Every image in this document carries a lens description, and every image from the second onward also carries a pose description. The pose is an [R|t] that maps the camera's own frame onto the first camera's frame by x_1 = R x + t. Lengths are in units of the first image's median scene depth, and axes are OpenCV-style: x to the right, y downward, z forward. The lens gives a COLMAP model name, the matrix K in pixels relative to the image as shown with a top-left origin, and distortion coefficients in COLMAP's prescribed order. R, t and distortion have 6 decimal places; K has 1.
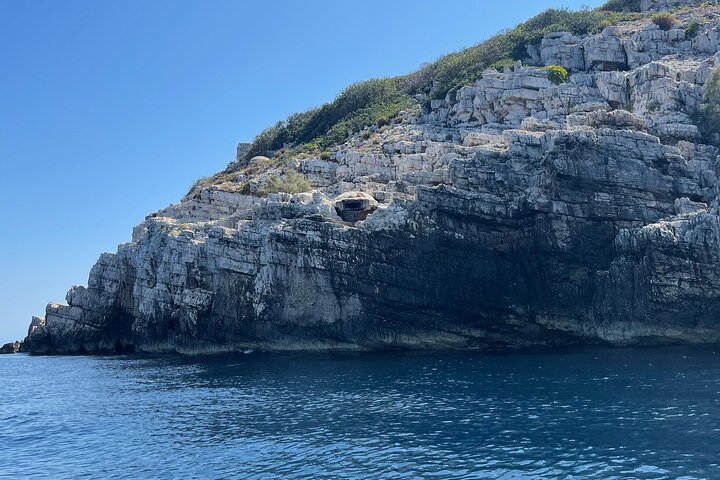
lens RADIAL K [[4210.4, 0, 360.0], [0, 4210.4, 240.5], [0, 0, 1]] dist [0.240665, 0.000000]
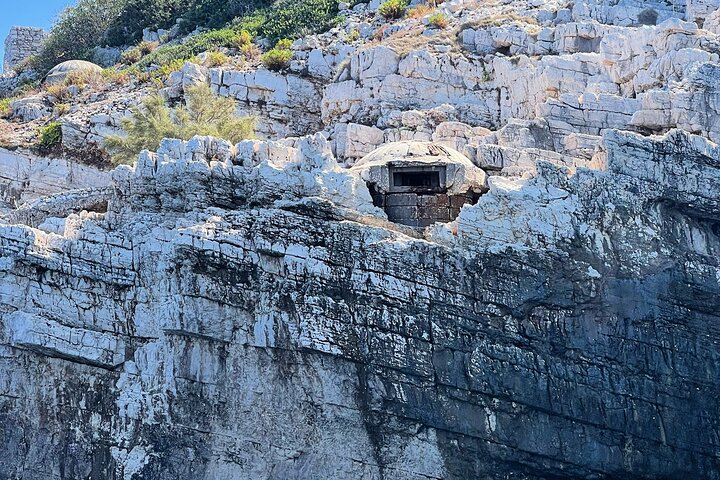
lens RADIAL K [[4210.4, 0, 360.3], [0, 4210.4, 239.6], [0, 0, 1]] dist [0.240665, 0.000000]
pose [[0.978127, 0.053684, 0.200963, -0.076405], [-0.041591, 0.997088, -0.063921, 0.019286], [-0.203810, 0.054165, 0.977511, 0.657298]]
